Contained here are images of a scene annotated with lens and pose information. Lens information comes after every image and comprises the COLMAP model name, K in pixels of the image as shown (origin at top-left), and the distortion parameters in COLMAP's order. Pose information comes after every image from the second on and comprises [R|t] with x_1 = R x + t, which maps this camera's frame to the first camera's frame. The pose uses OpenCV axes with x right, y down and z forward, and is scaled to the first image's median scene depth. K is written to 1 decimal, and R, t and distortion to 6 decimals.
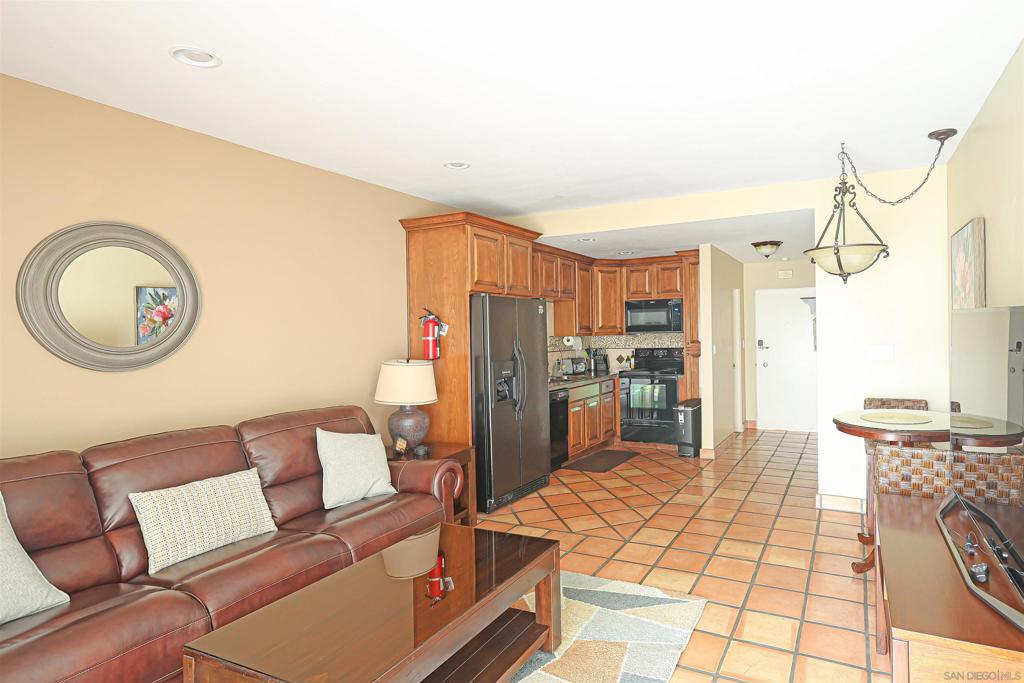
lens RADIAL K [[544.8, 0, 509.8], [0, 544.8, 343.6], [0, 0, 1]] dist [-0.008217, -0.000326]
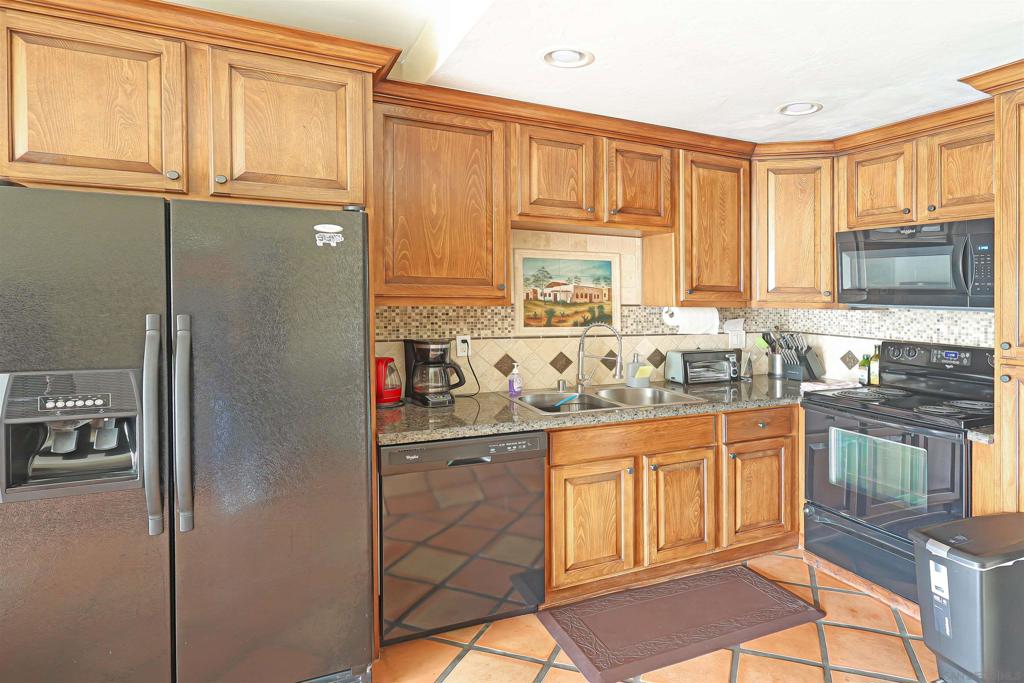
lens RADIAL K [[544.8, 0, 501.2], [0, 544.8, 305.2], [0, 0, 1]] dist [-0.008217, -0.000326]
pose [[0.814617, 0.028727, -0.579288, 0.235050], [-0.036105, 0.999347, -0.001214, -0.008034], [0.578875, 0.021904, 0.815122, 0.459999]]
